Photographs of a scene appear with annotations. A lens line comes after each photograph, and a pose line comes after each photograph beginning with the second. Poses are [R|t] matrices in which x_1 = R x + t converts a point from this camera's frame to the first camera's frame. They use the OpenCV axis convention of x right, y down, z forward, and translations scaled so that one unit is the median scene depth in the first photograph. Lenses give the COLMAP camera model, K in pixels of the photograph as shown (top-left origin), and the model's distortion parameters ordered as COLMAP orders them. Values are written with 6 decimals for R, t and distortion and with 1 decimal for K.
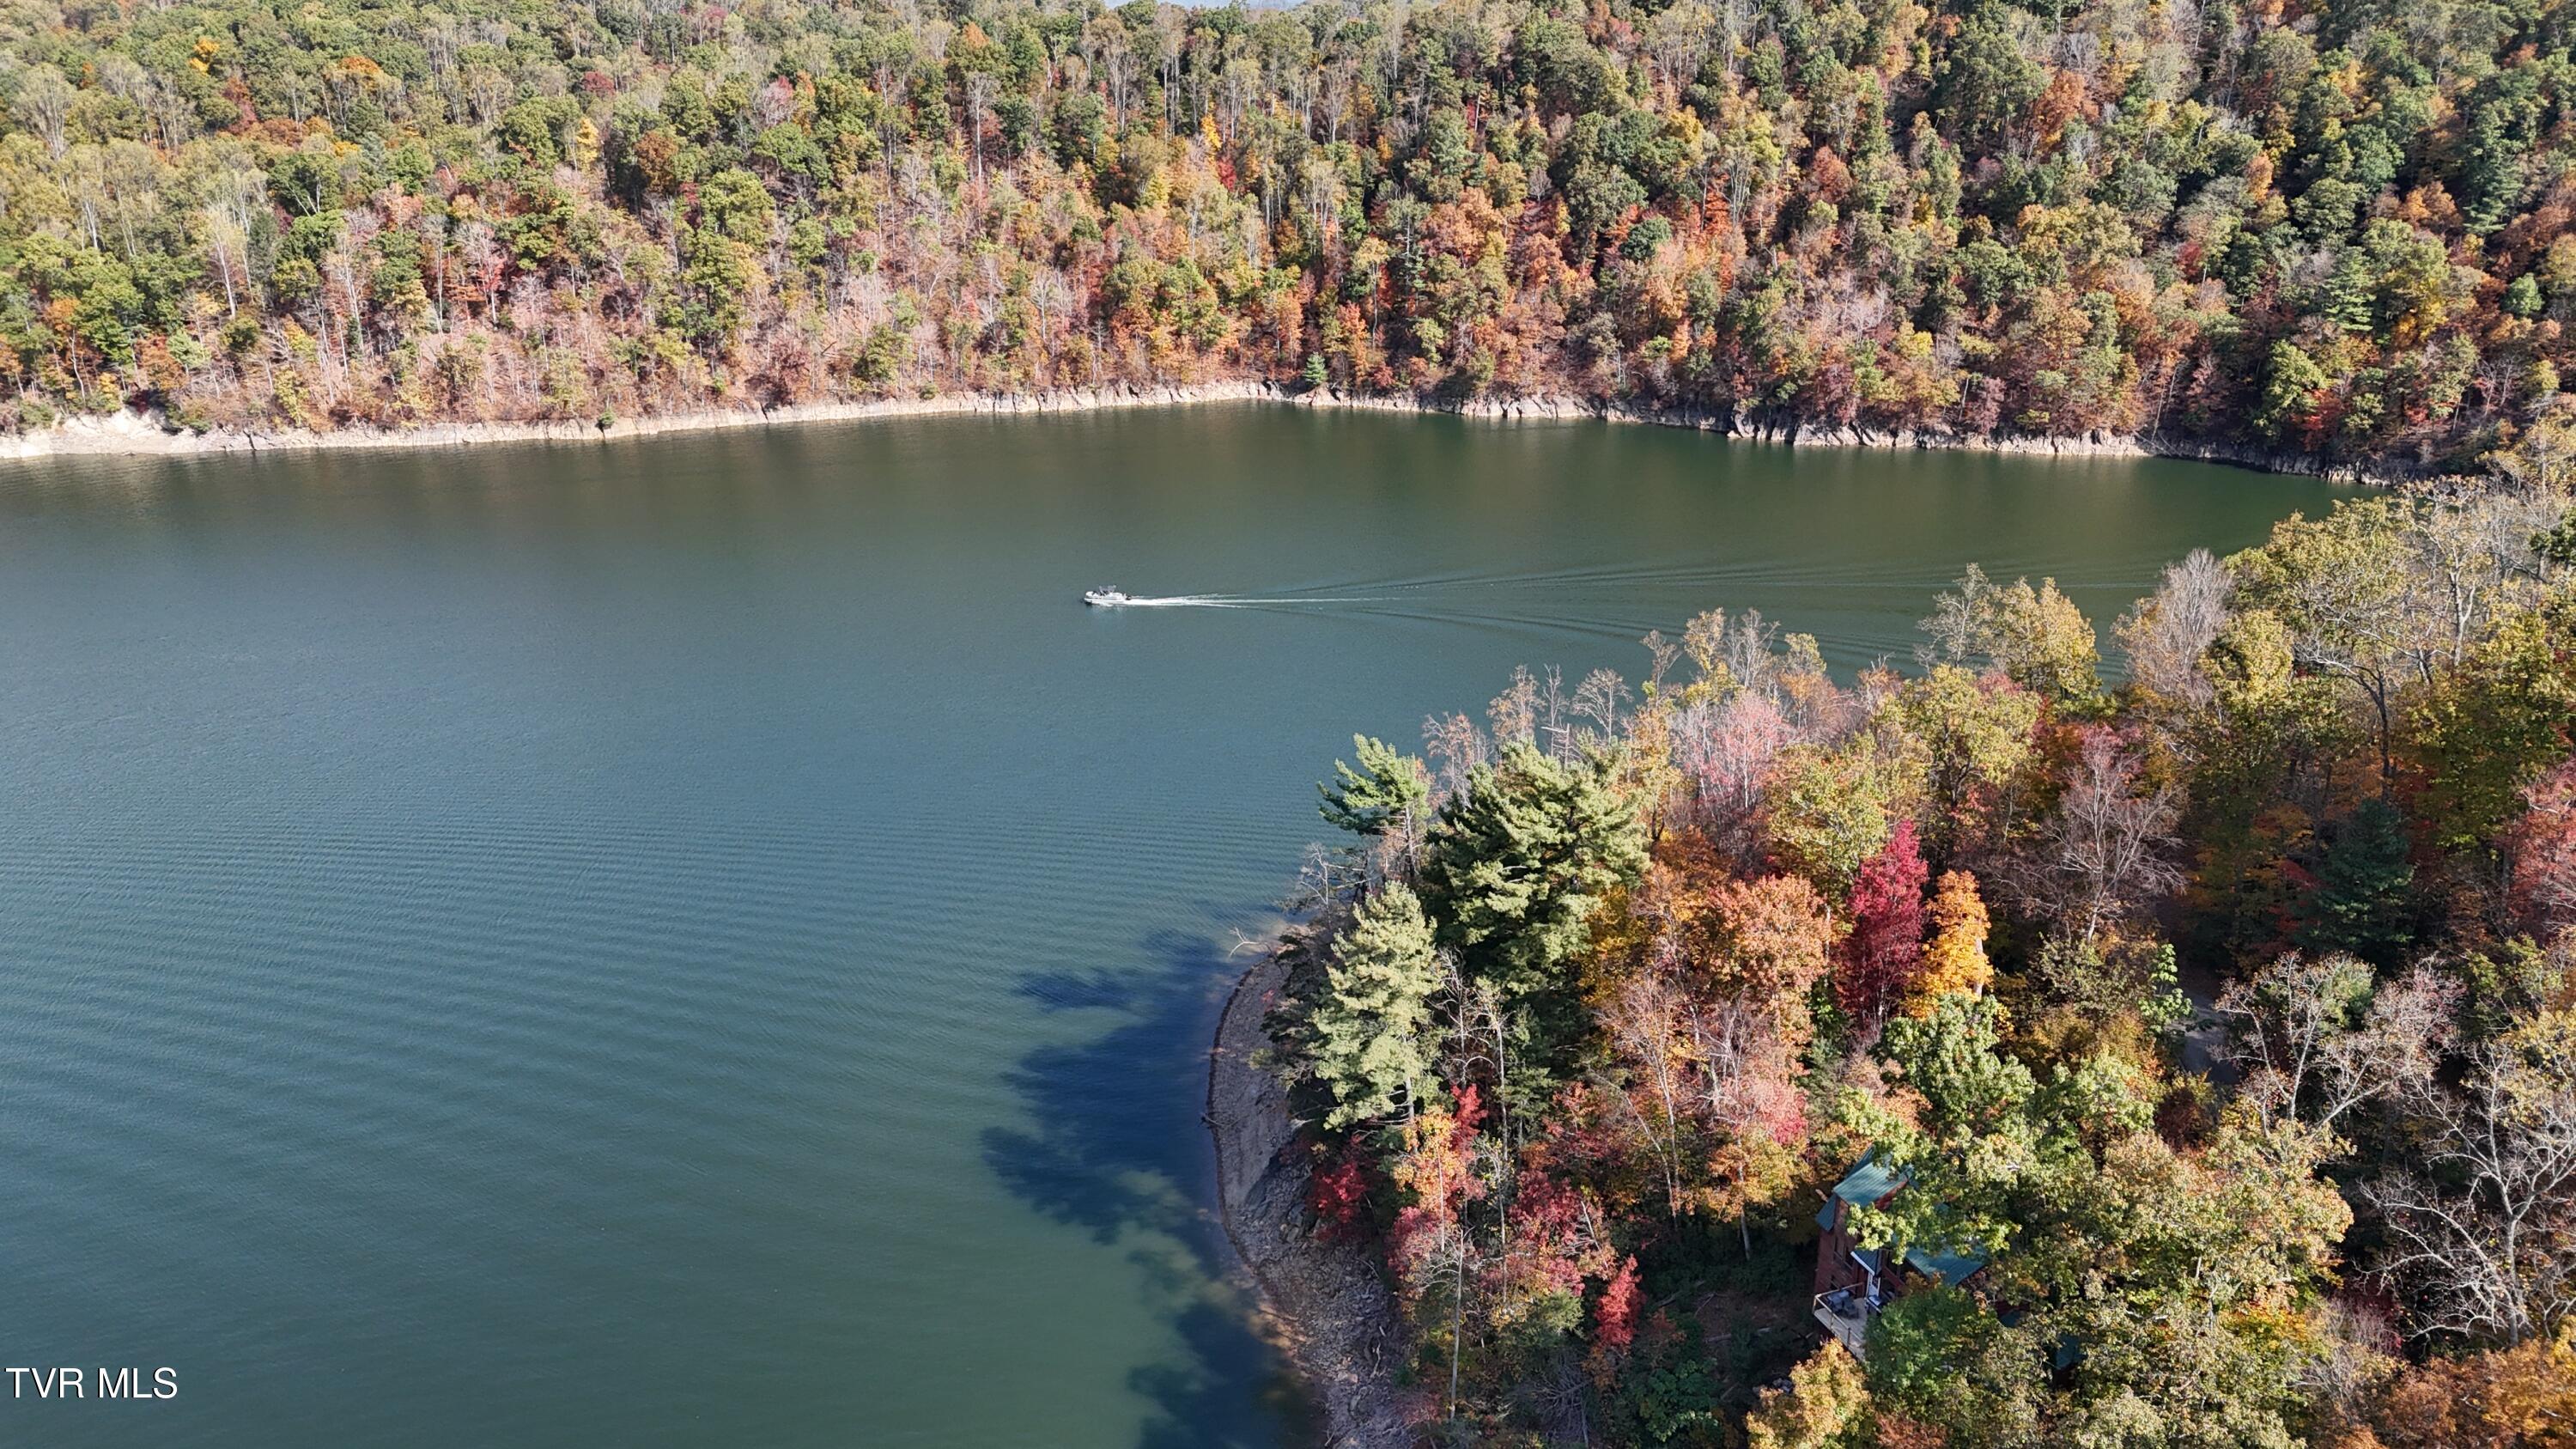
lens RADIAL K [[1903.6, 0, 1278.8], [0, 1903.6, 732.1], [0, 0, 1]] dist [0.079994, -0.067851]
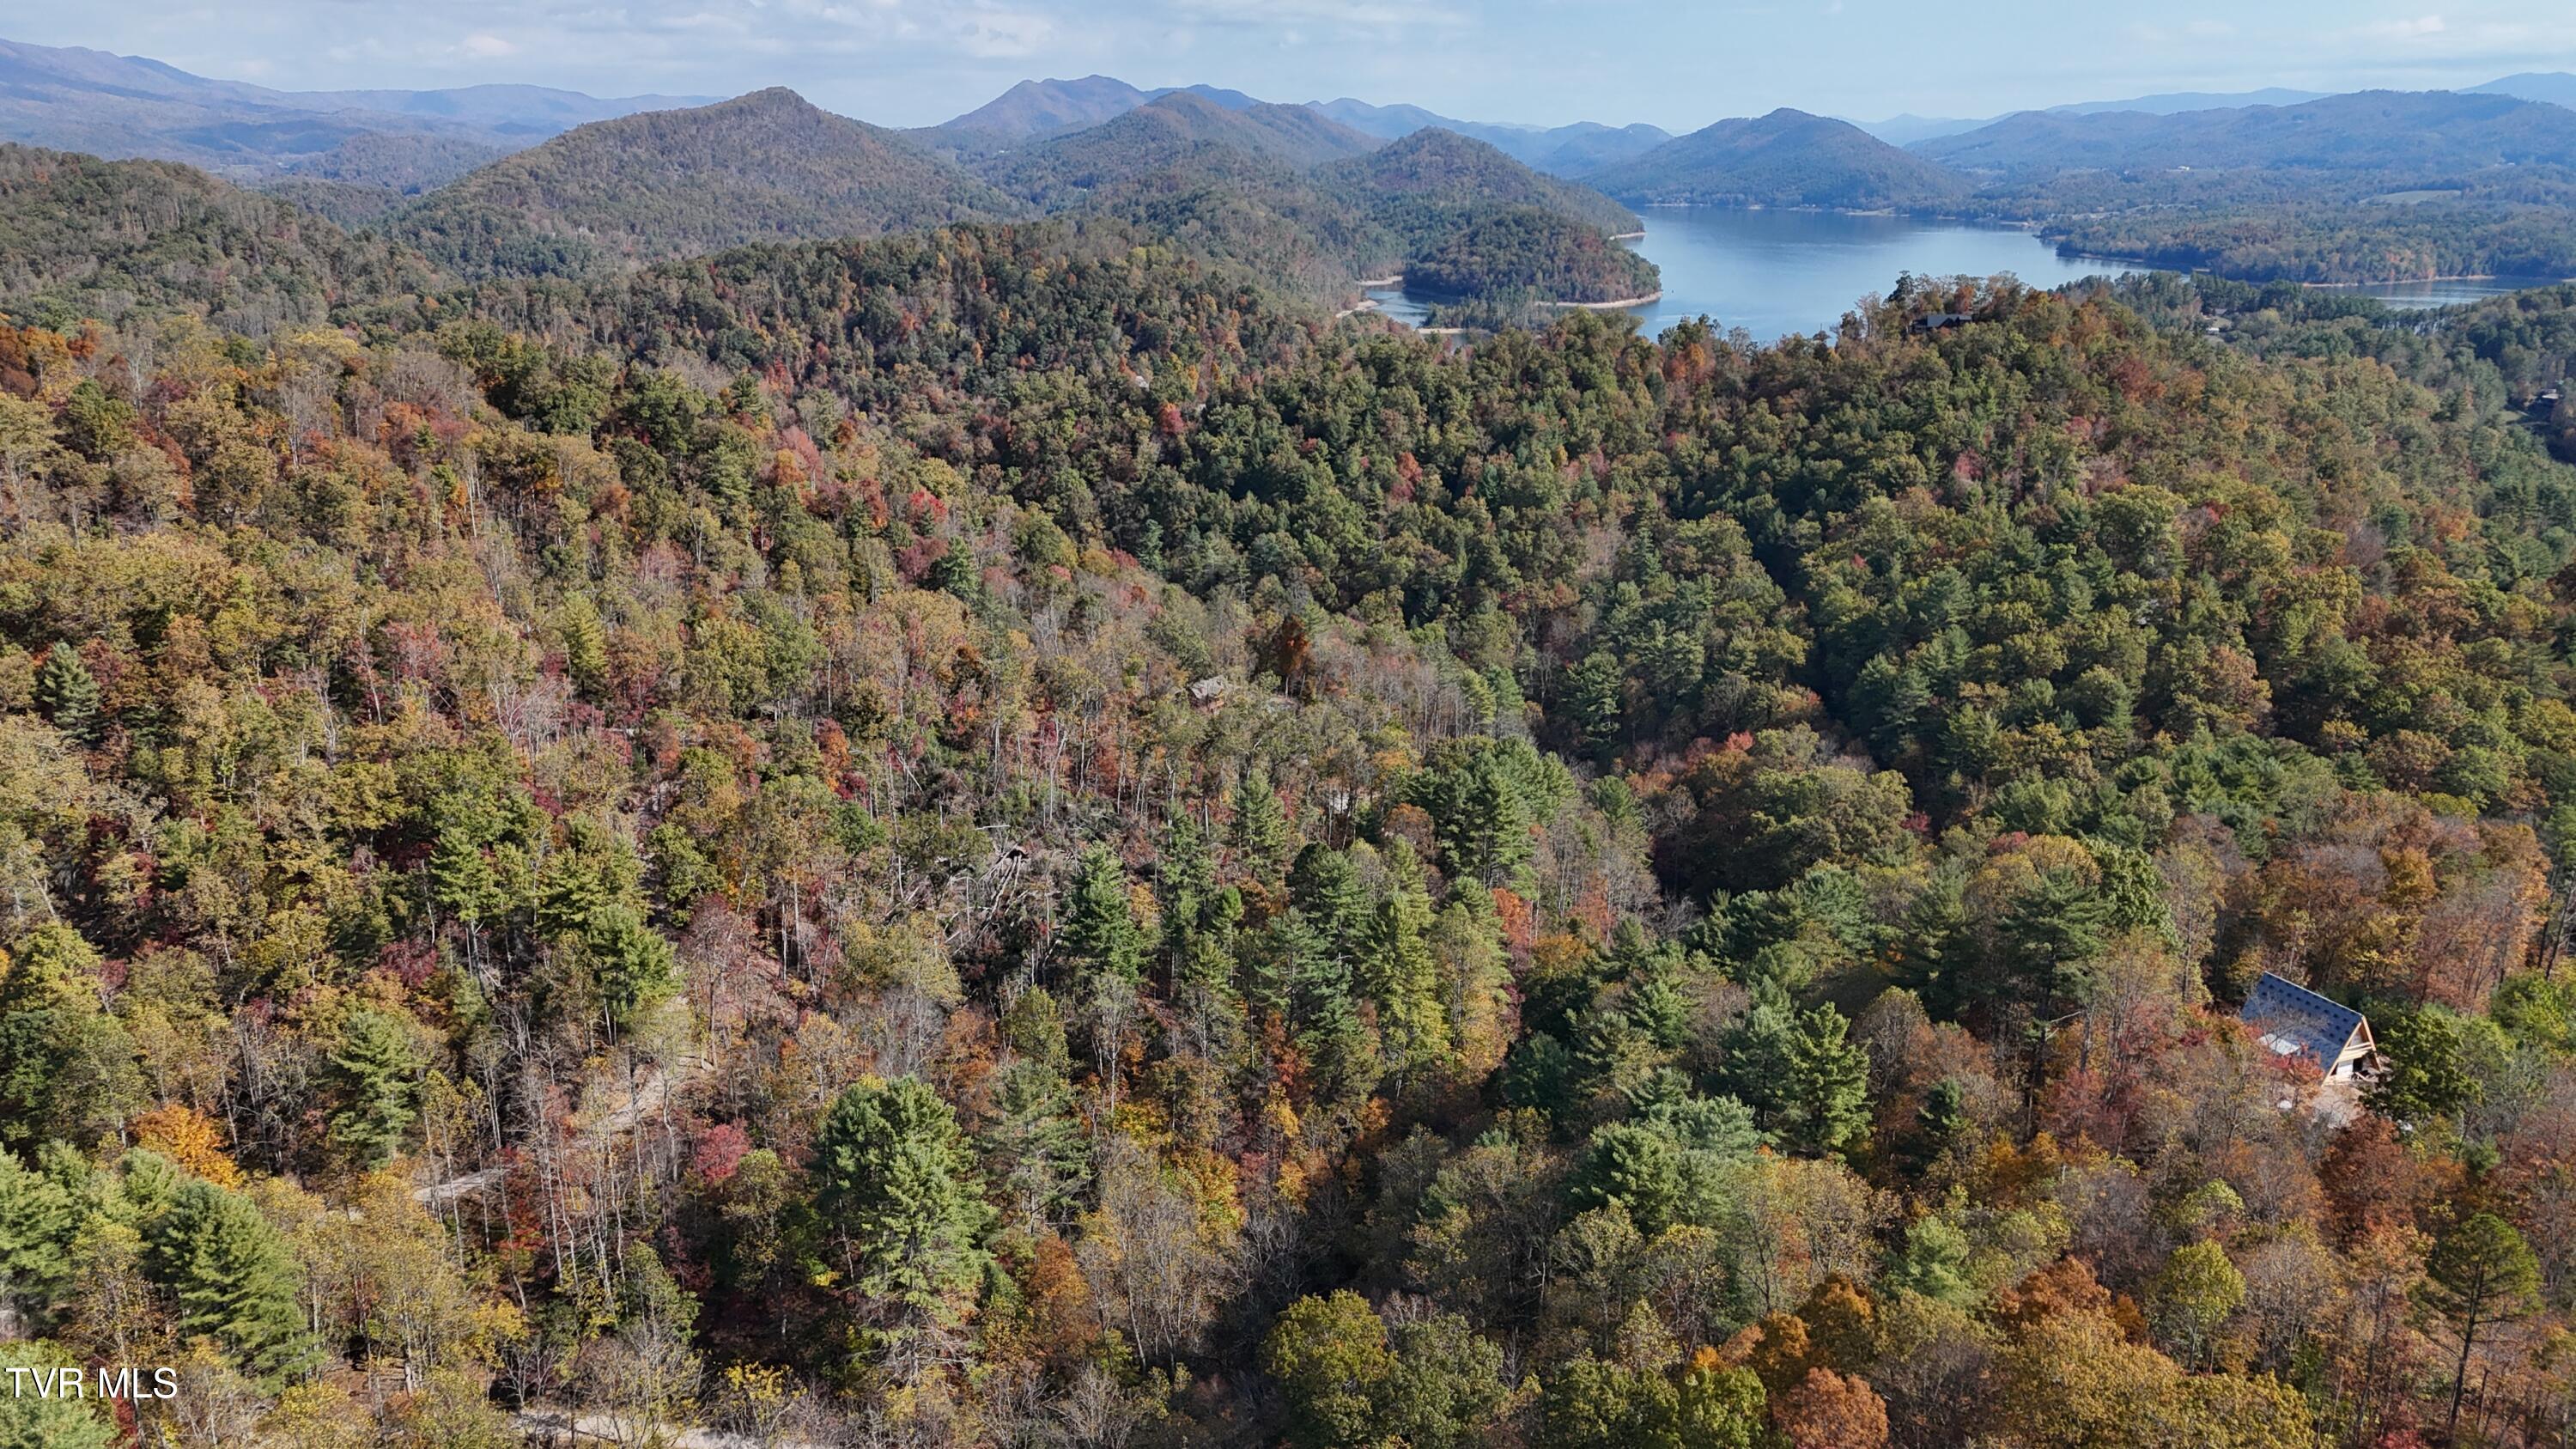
lens RADIAL K [[1916.3, 0, 1293.1], [0, 1916.3, 725.6], [0, 0, 1]] dist [0.050629, -0.018192]
pose [[0.899480, -0.119844, 0.420207, -0.284670], [0.142226, 0.989585, -0.022212, 0.344367], [-0.413169, 0.079743, 0.907156, -1.532597]]
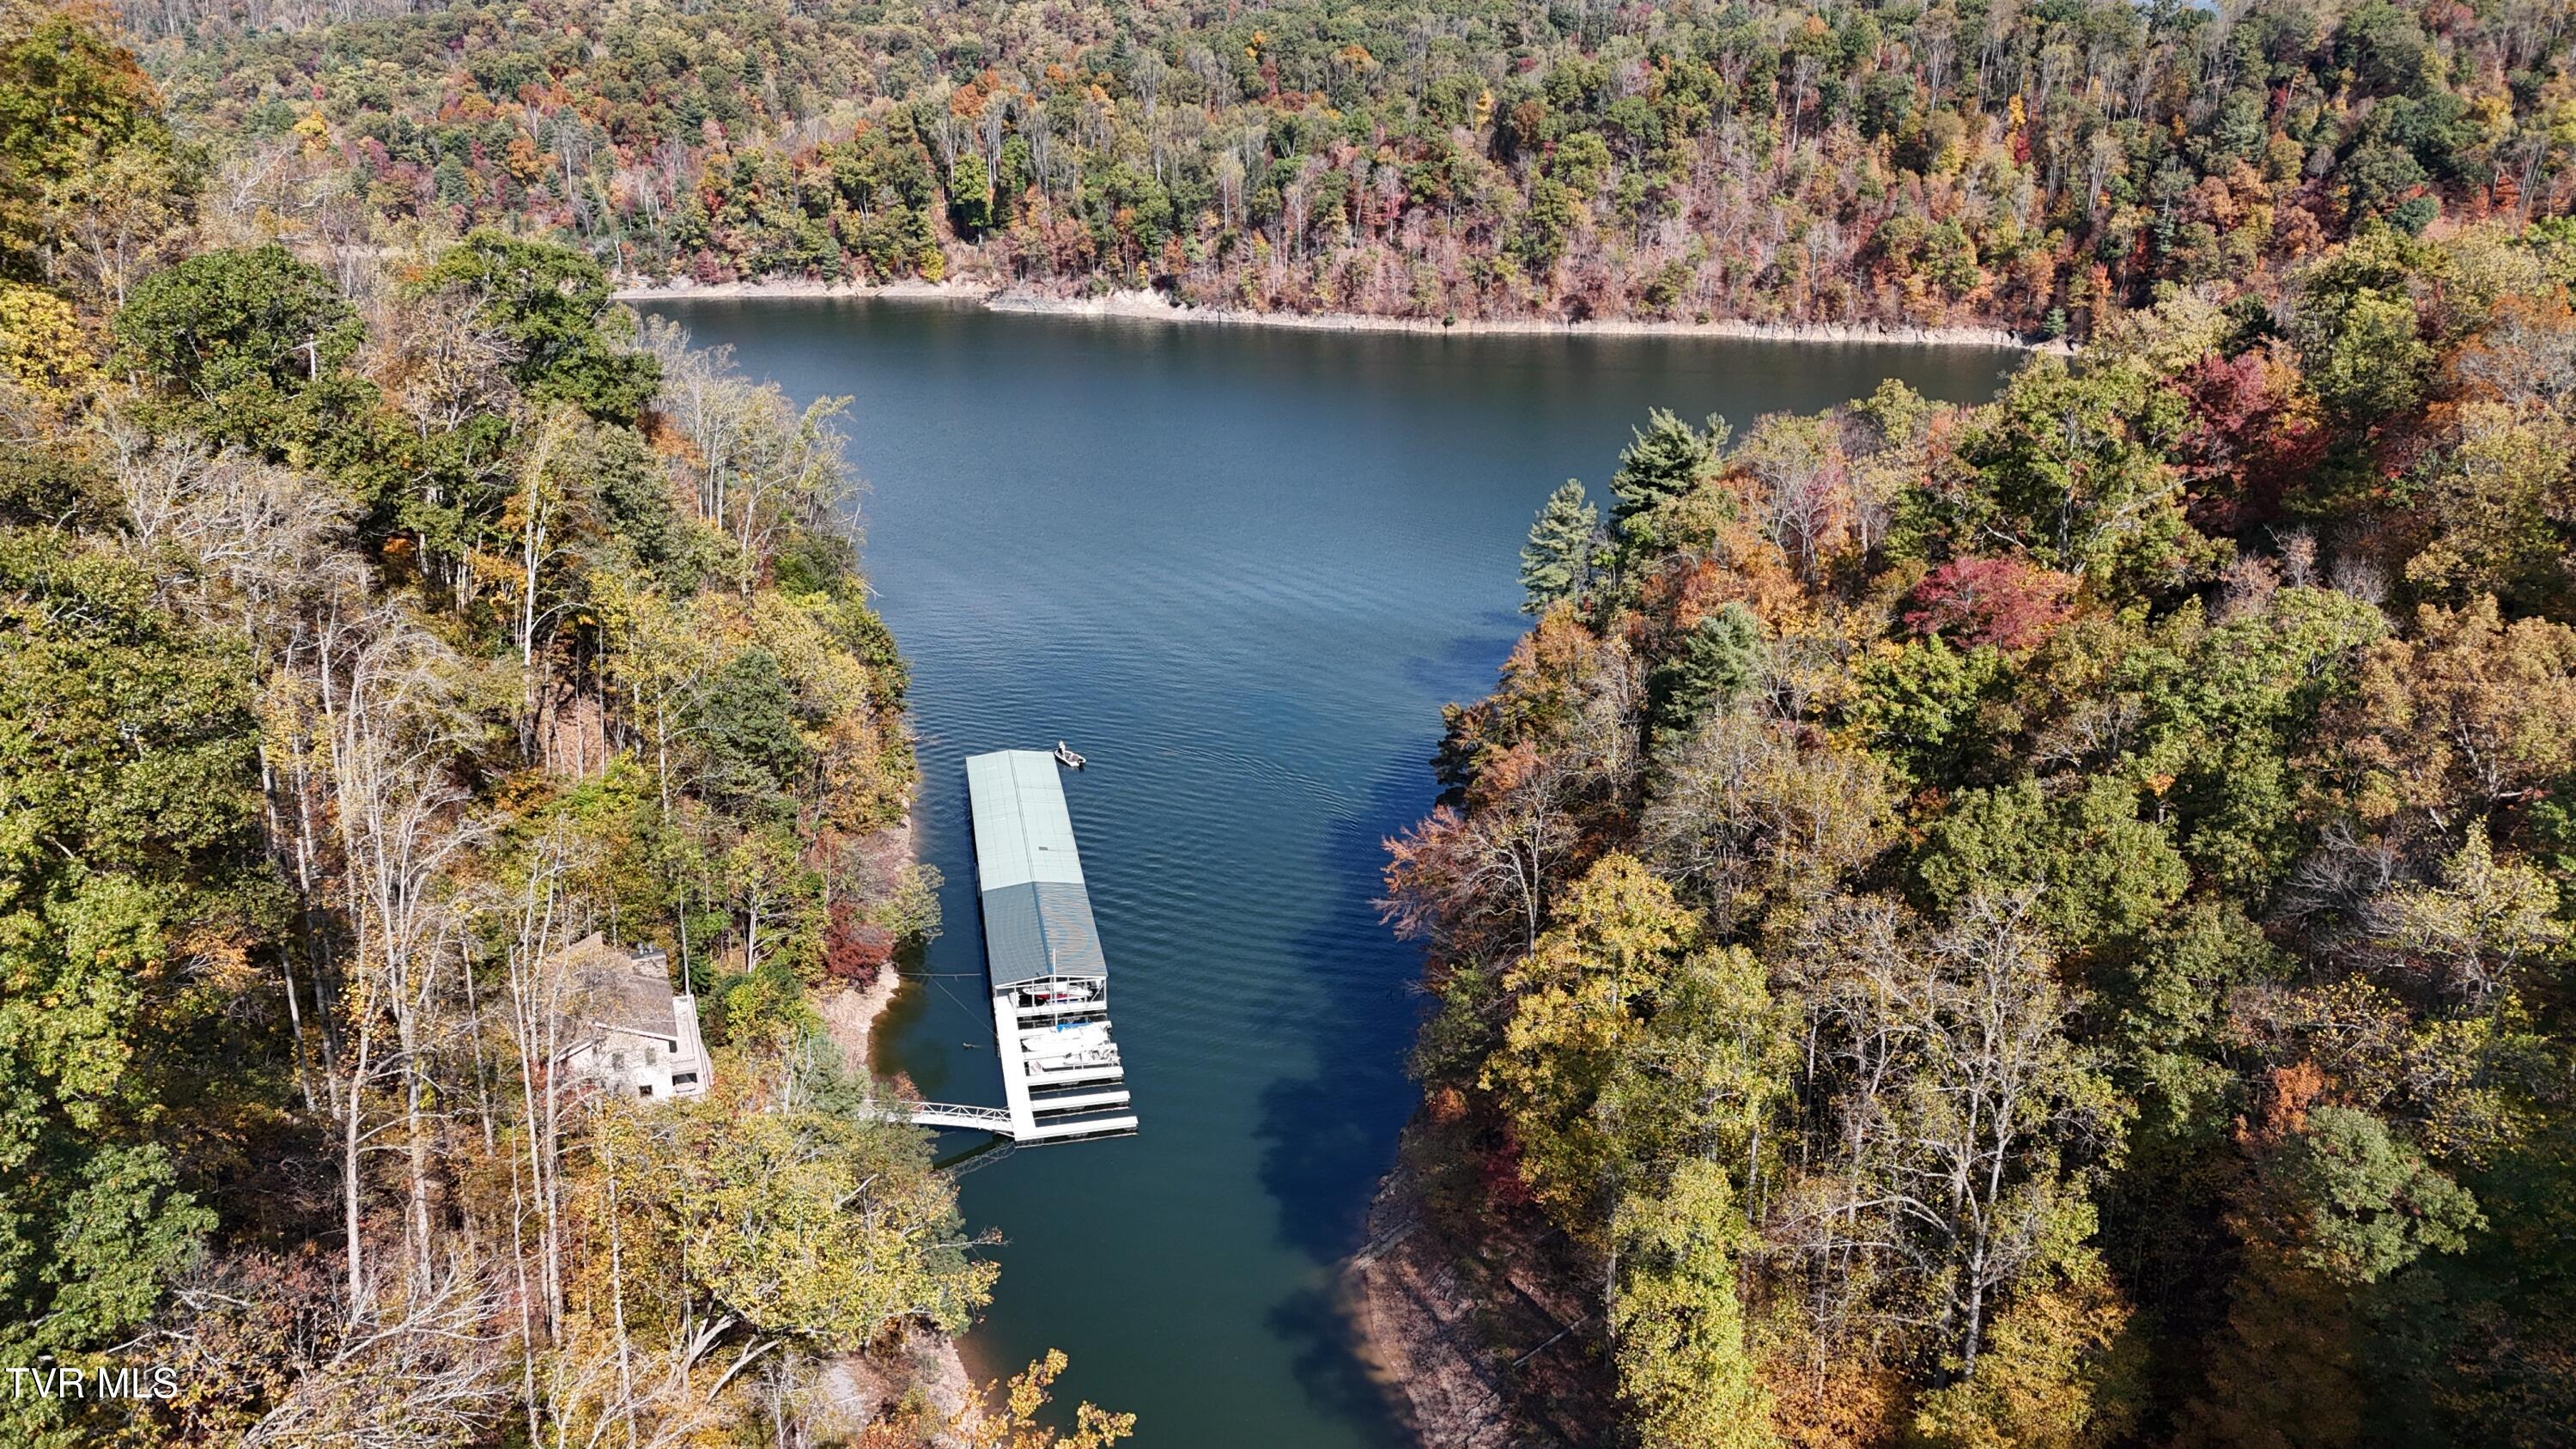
lens RADIAL K [[1903.6, 0, 1287.0], [0, 1903.6, 731.5], [0, 0, 1]] dist [0.079994, -0.067851]
pose [[0.874757, 0.171108, -0.453346, 0.182732], [-0.171046, 0.984389, 0.041499, 0.076099], [0.453369, 0.041242, 0.890368, -0.195885]]
